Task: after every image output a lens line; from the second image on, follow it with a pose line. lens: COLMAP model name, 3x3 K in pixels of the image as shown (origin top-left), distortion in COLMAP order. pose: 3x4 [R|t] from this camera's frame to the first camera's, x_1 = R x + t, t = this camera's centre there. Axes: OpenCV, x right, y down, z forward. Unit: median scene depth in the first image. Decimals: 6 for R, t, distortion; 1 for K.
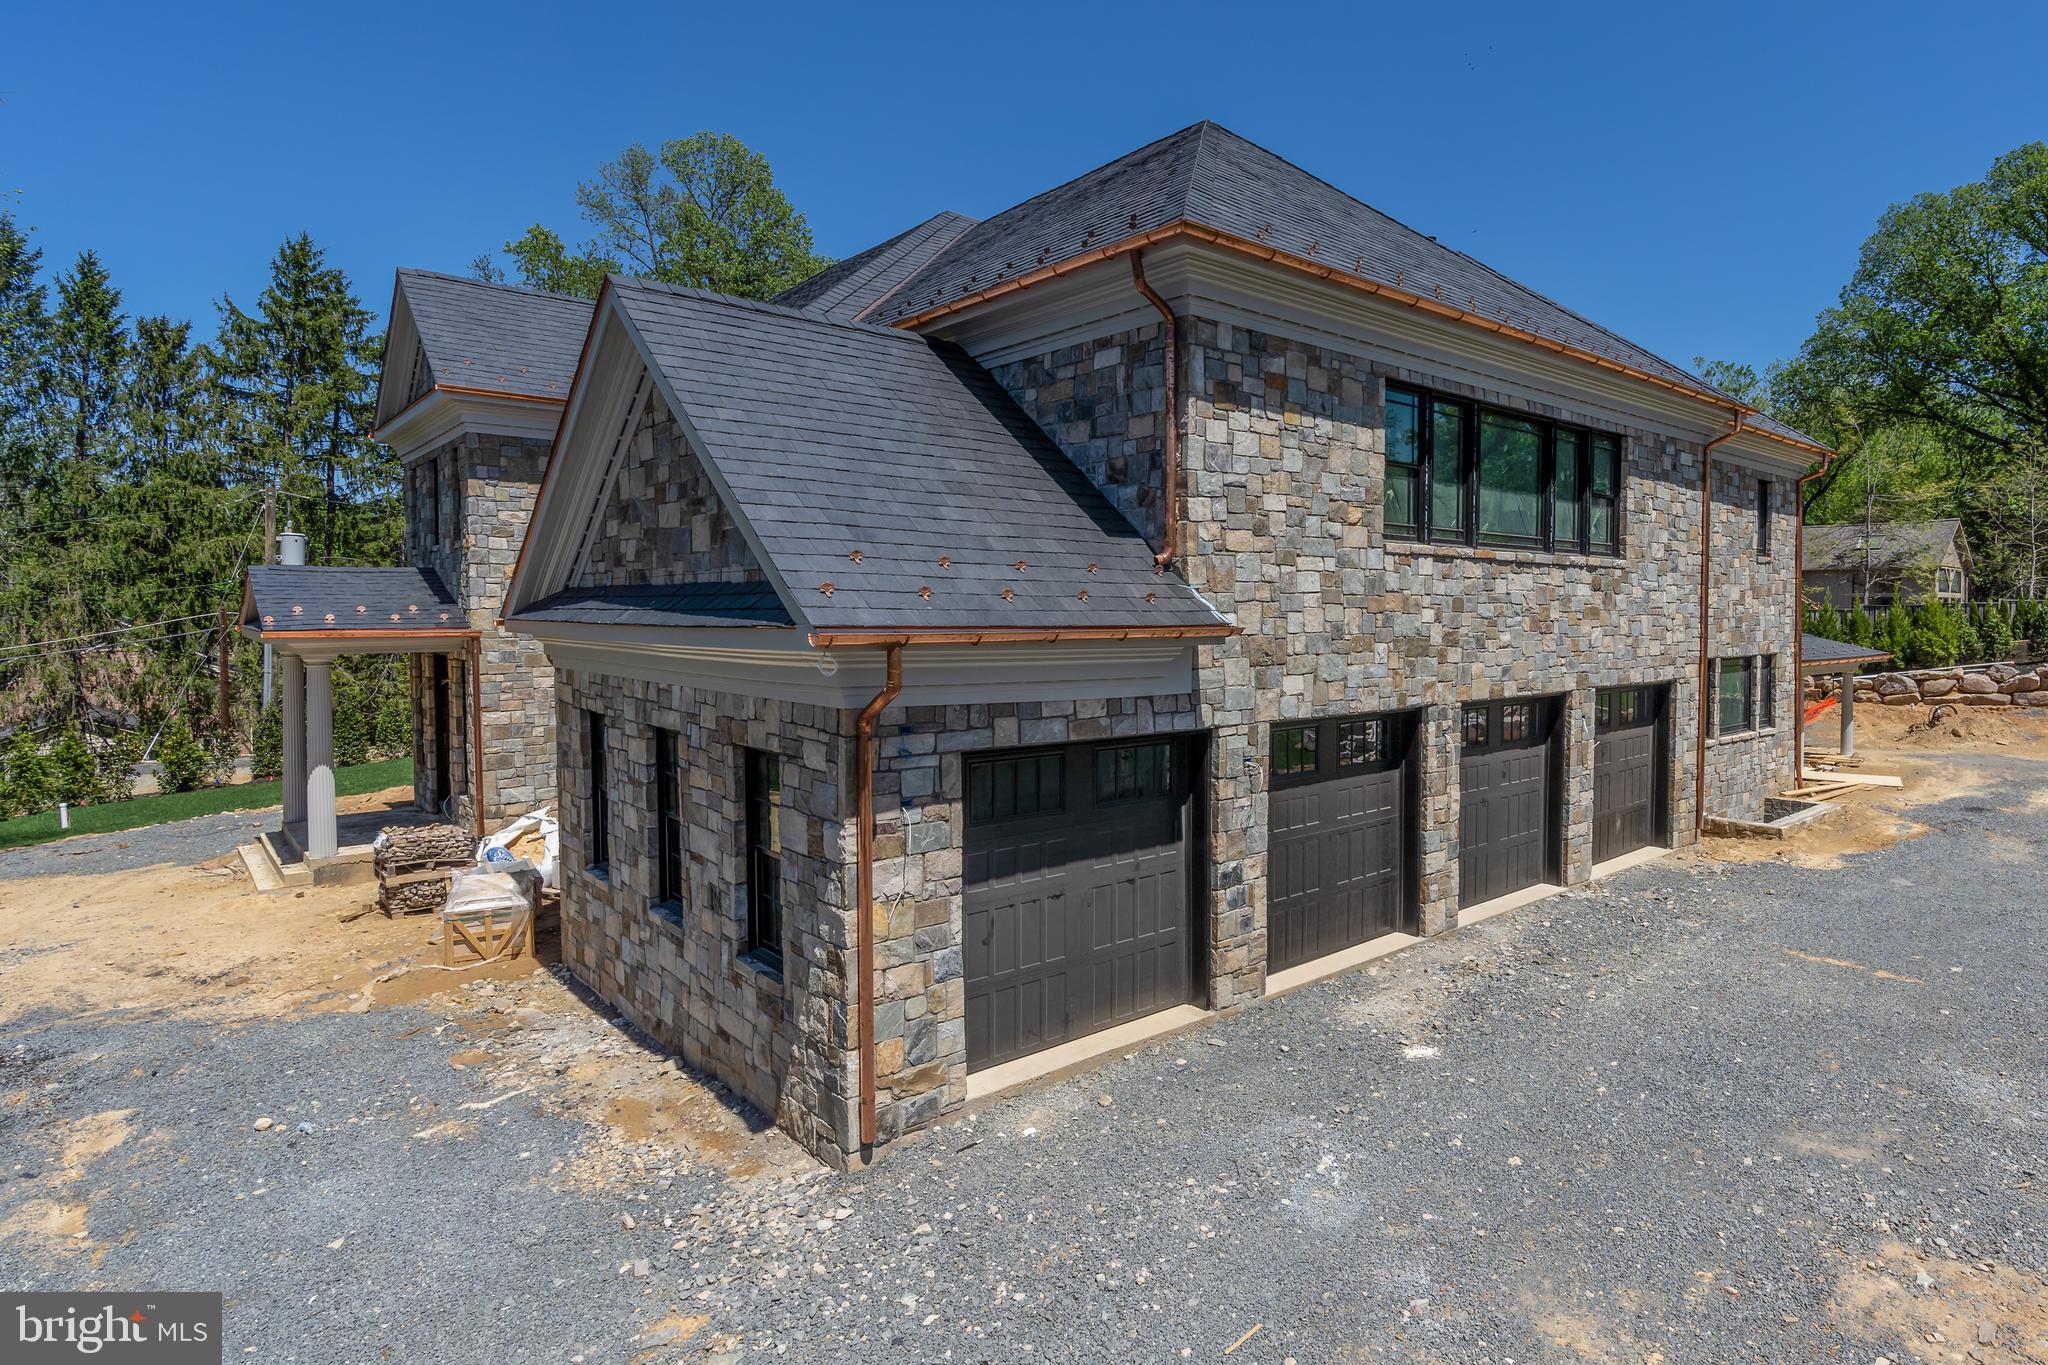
lens RADIAL K [[1122.7, 0, 1224.1], [0, 1122.7, 646.5], [0, 0, 1]] dist [-0.003196, 0.000493]
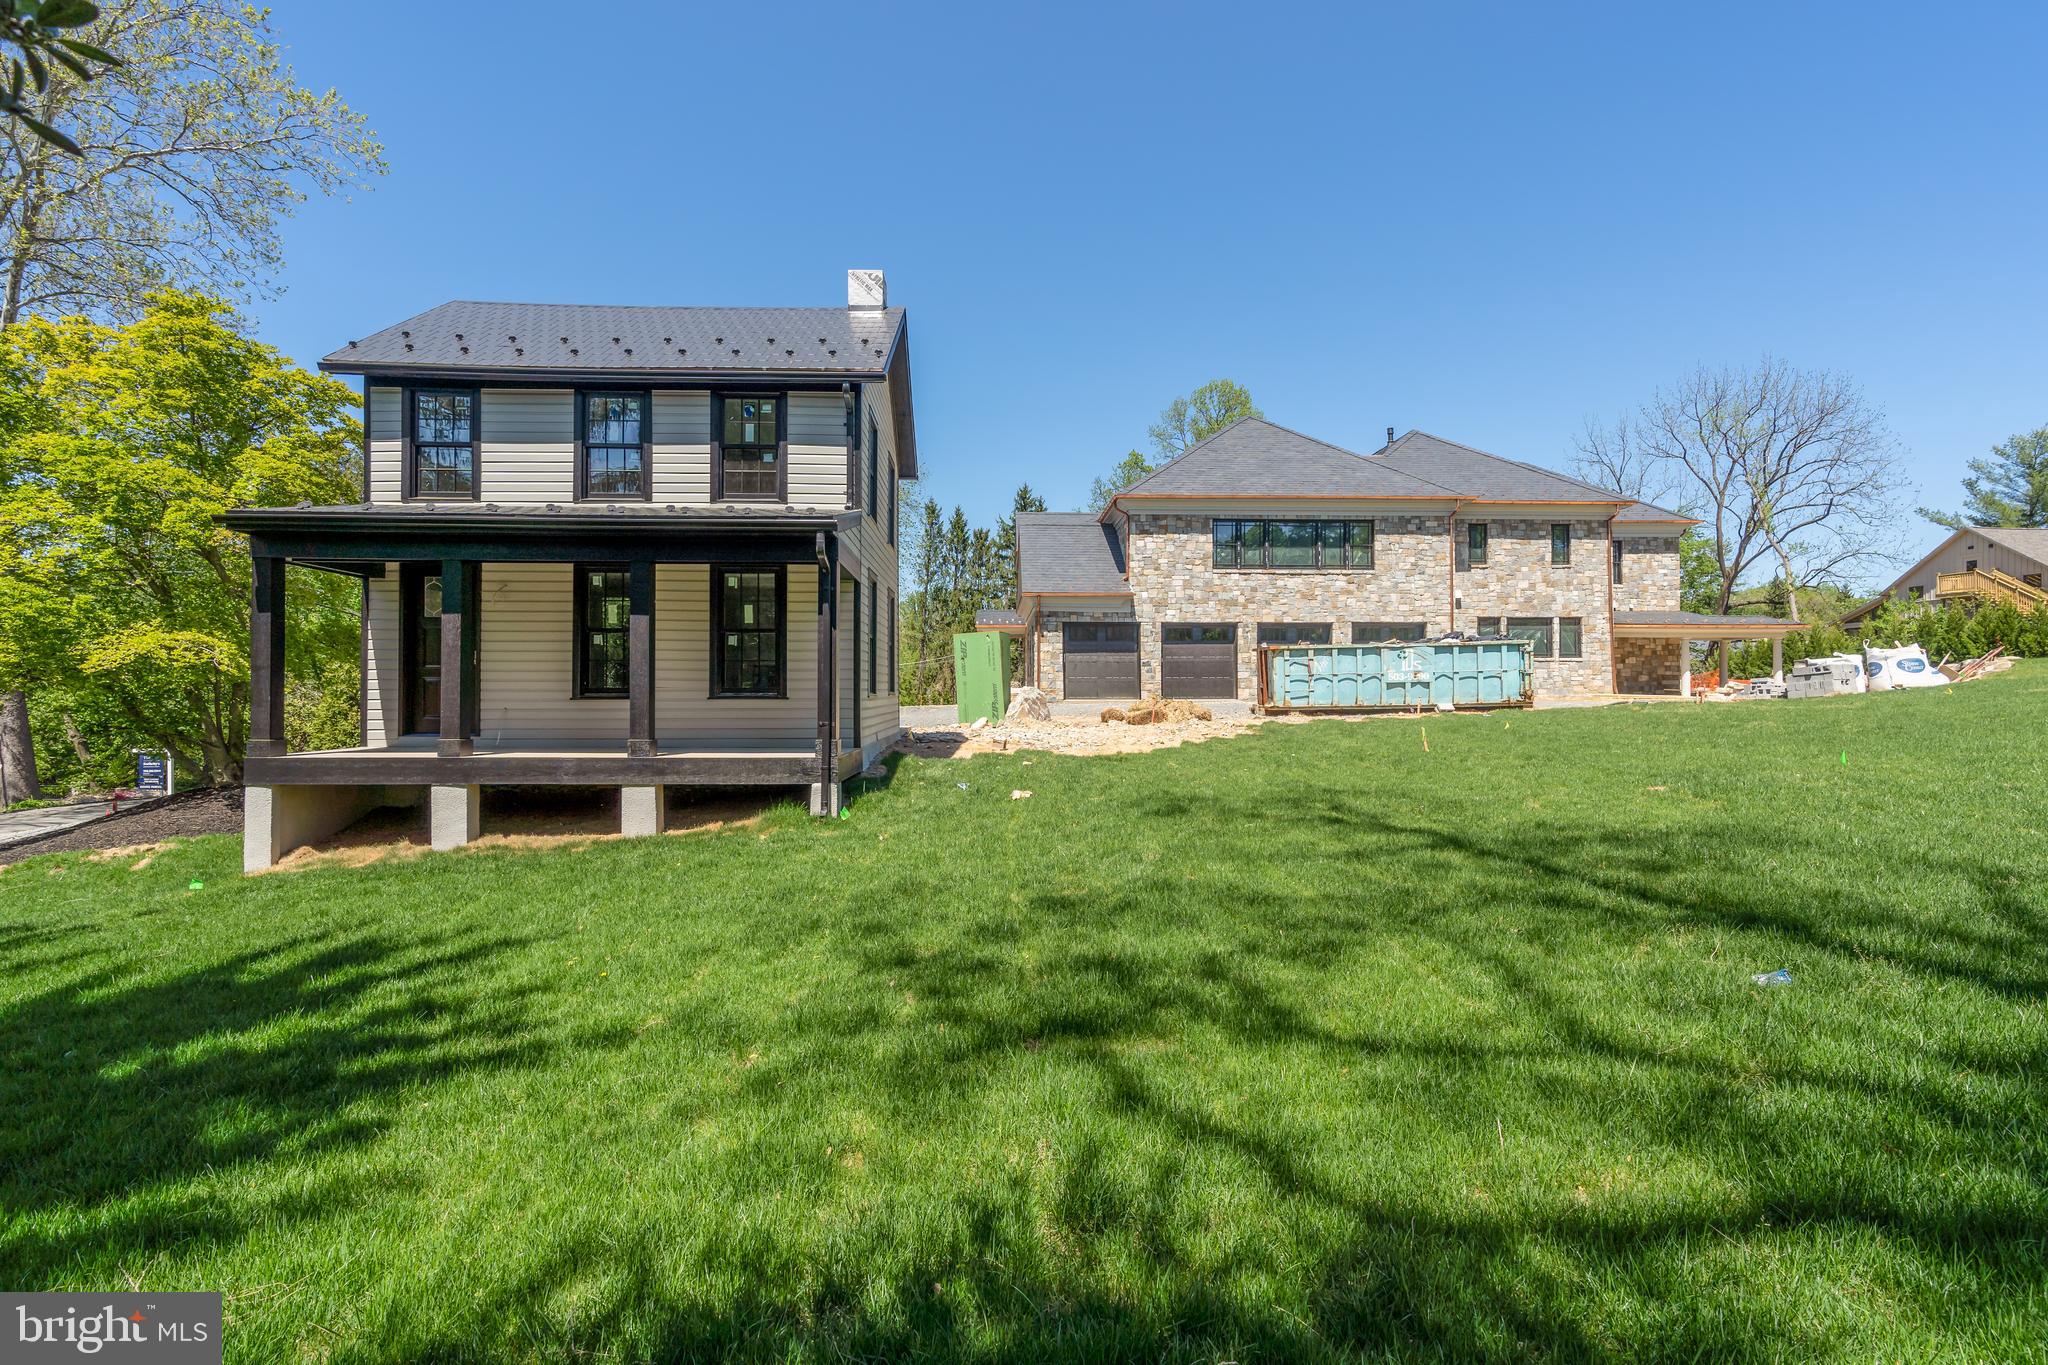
lens RADIAL K [[929.7, 0, 1024.0], [0, 929.7, 682.5], [0, 0, 1]] dist [-0.000758, 0.000147]
pose [[0.739908, -0.008516, -0.672654, 1.629090], [-0.018154, 0.999303, -0.032620, 0.346893], [0.672463, 0.036347, 0.739238, -1.401334]]
